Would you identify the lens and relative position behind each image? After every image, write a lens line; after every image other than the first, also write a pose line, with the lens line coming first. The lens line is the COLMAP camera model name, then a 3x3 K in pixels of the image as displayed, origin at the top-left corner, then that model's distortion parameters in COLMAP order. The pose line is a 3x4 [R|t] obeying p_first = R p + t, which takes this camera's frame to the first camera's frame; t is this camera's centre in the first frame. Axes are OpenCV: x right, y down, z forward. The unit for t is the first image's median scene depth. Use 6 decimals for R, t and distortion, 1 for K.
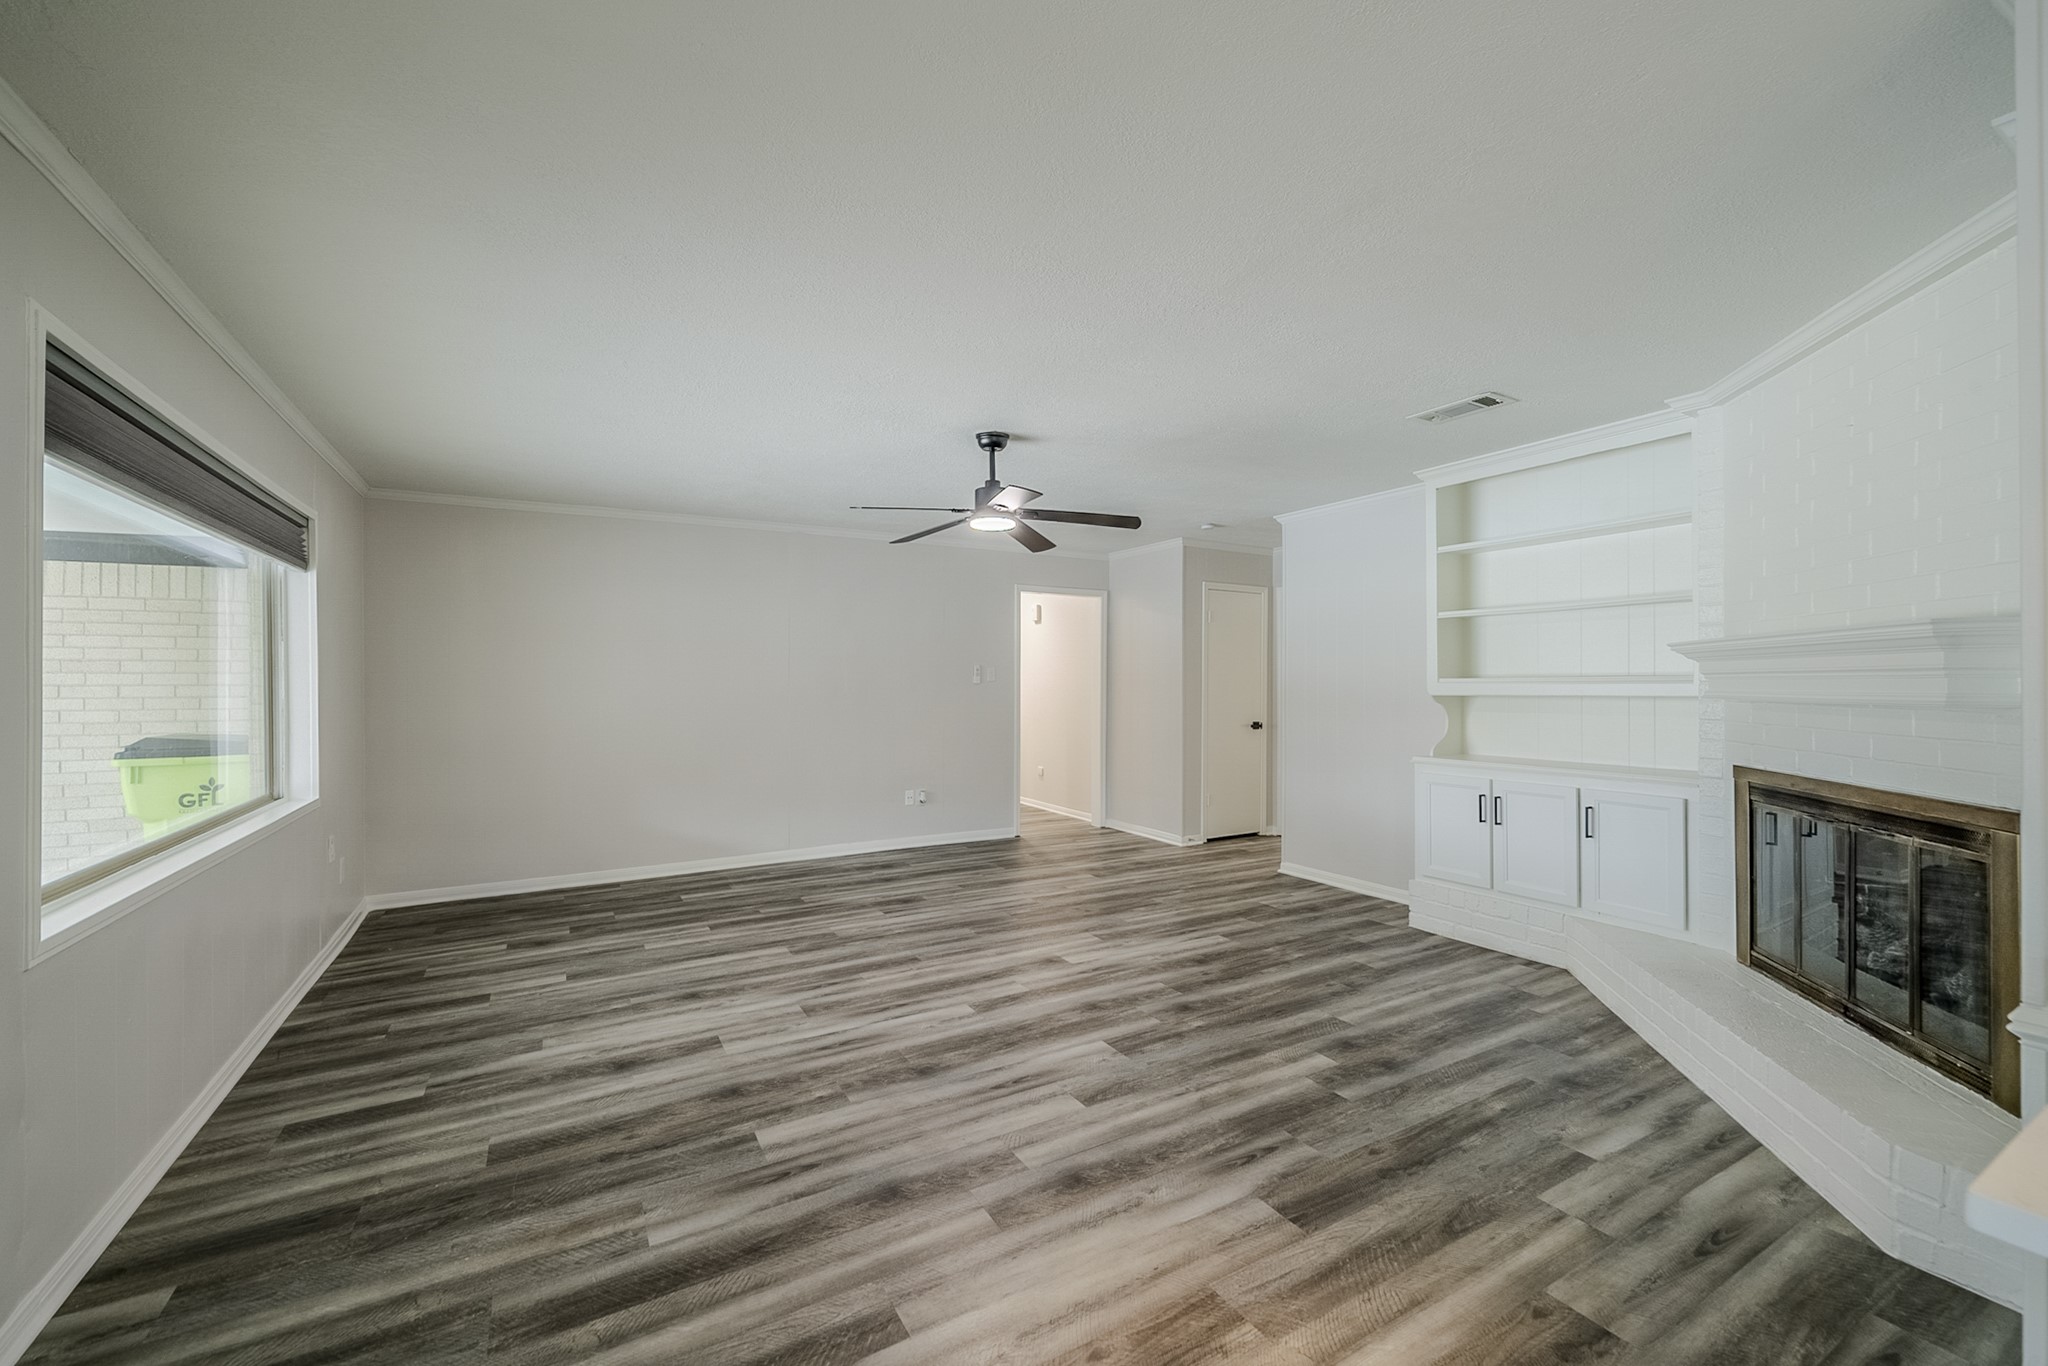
lens RADIAL K [[833.4, 0, 1016.0], [0, 833.4, 691.8], [0, 0, 1]] dist [-0.001784, -0.000069]
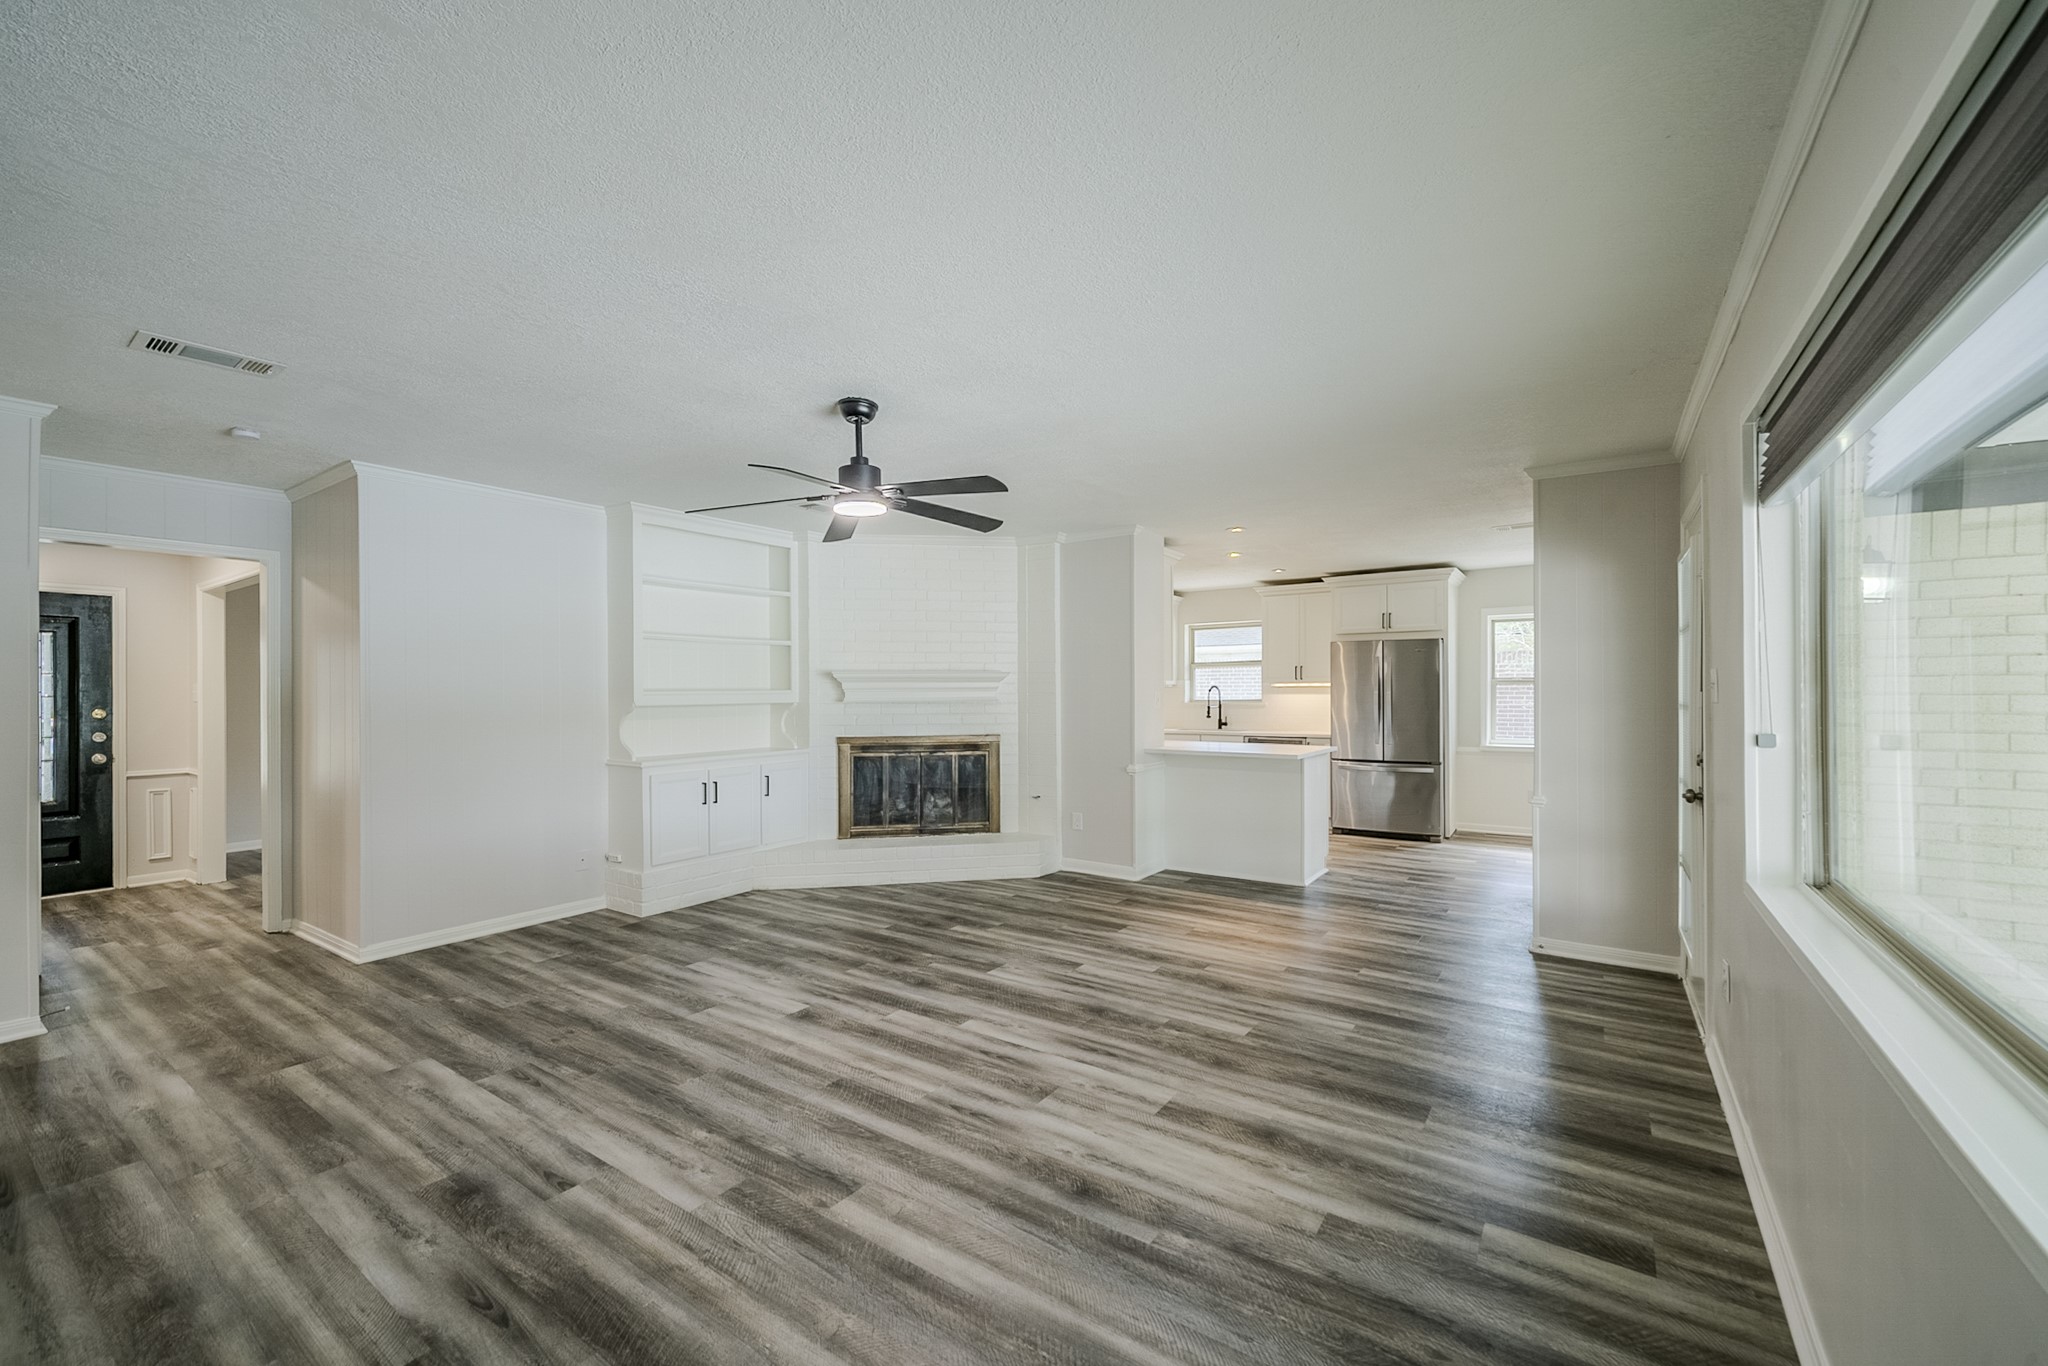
lens RADIAL K [[833.4, 0, 1016.0], [0, 833.4, 691.8], [0, 0, 1]] dist [-0.001784, -0.000069]
pose [[-0.435946, 0.003354, 0.899966, -1.035111], [0.016221, 0.999860, 0.004131, -0.016897], [-0.899826, 0.016399, -0.435940, 1.459479]]
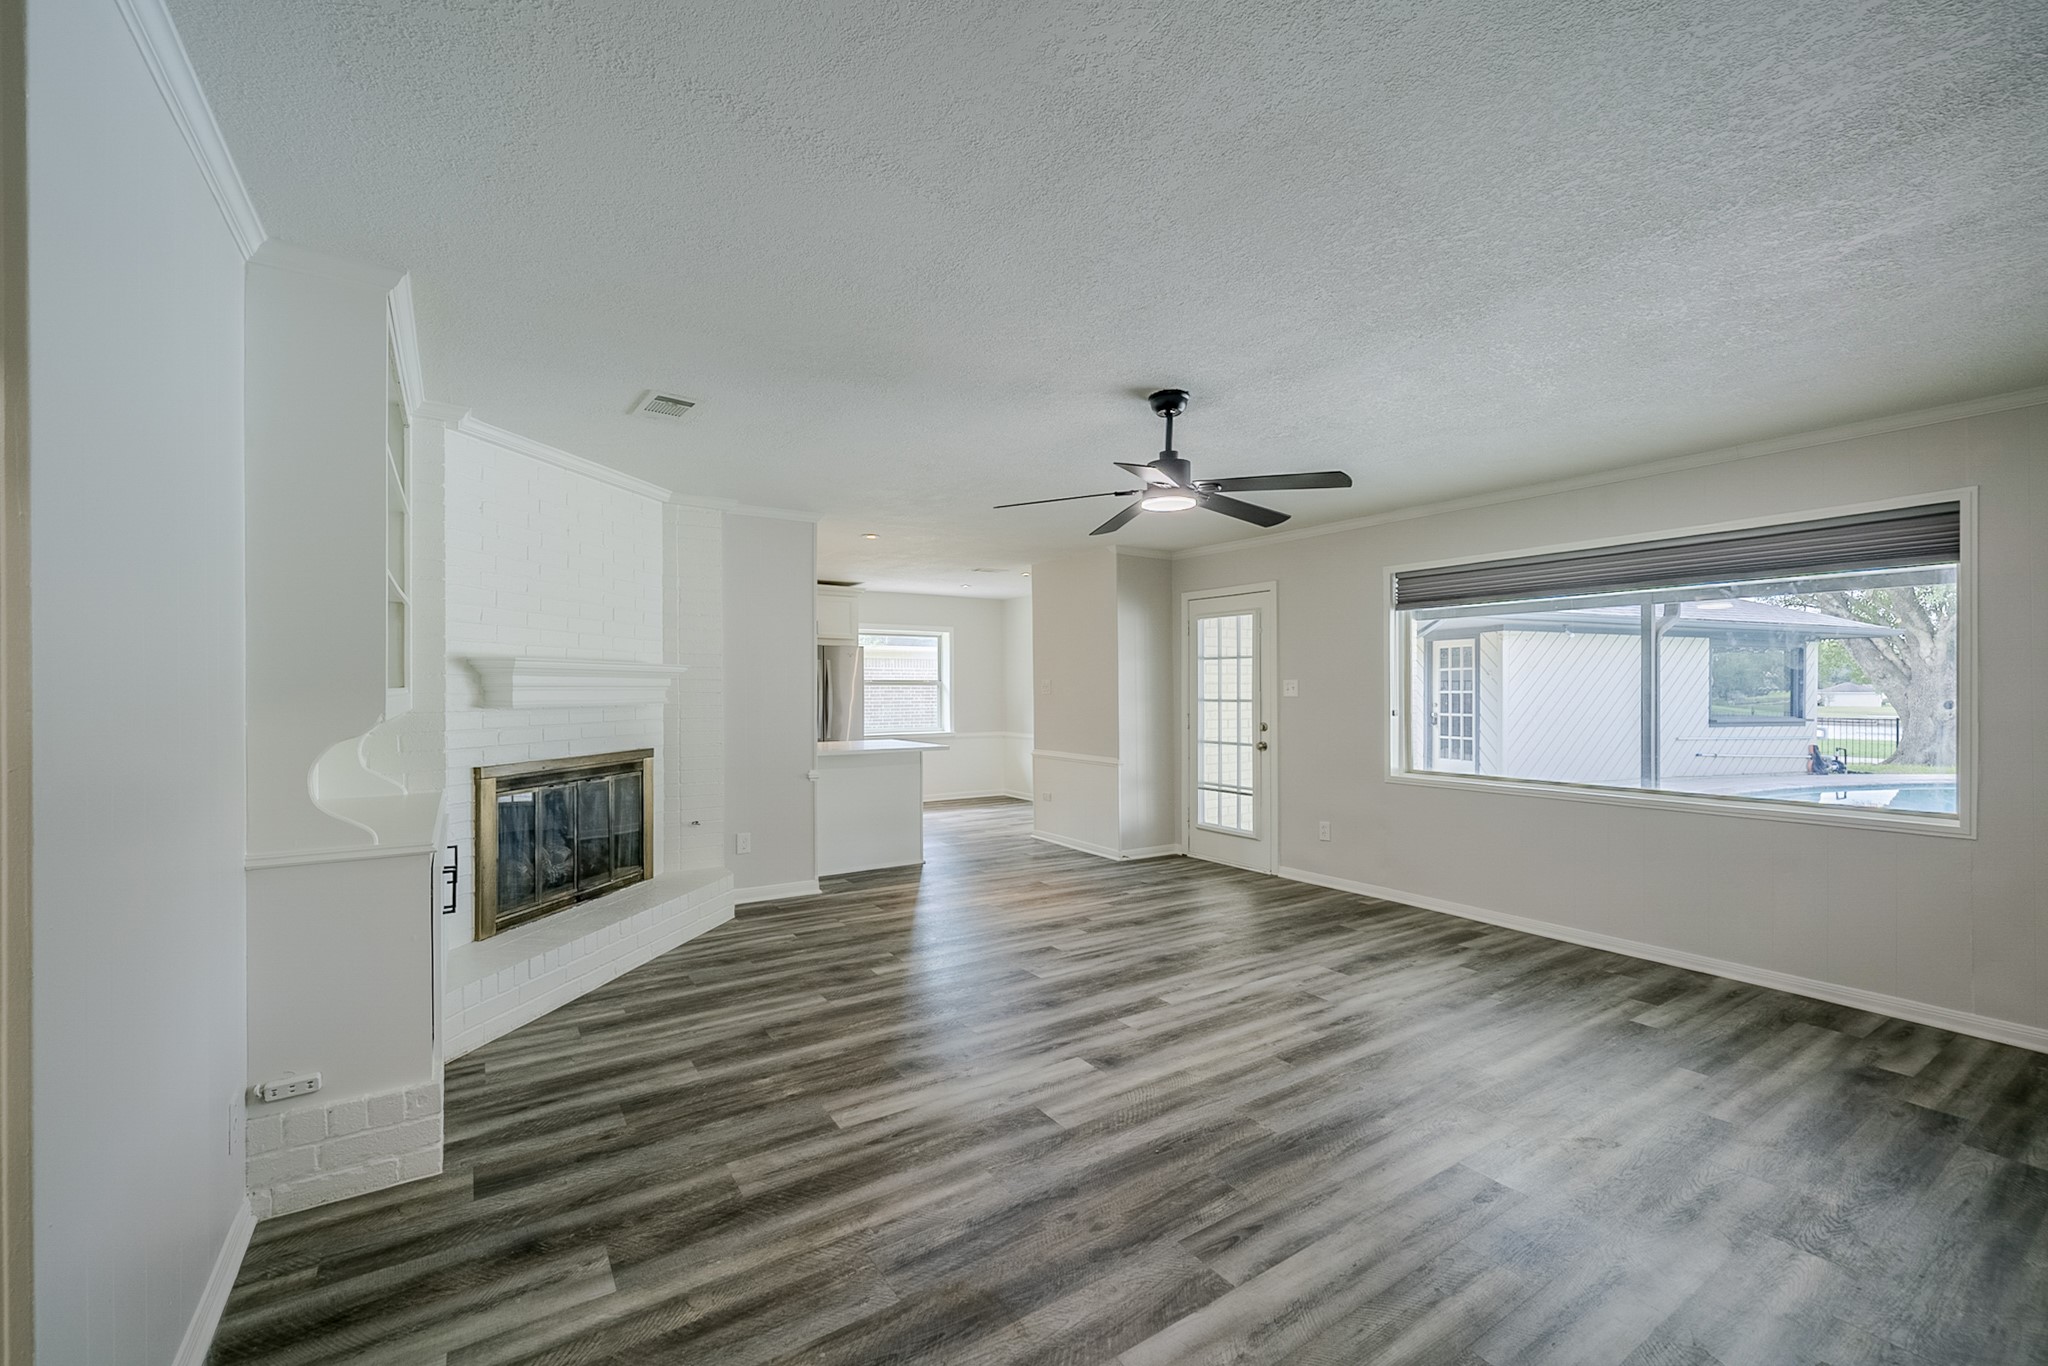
lens RADIAL K [[833.4, 0, 1016.0], [0, 833.4, 691.8], [0, 0, 1]] dist [-0.001784, -0.000069]
pose [[-0.997780, 0.003590, -0.066500, 0.215119], [0.002548, 0.999873, 0.015758, -0.030316], [0.066549, 0.015554, -0.997662, 2.165615]]
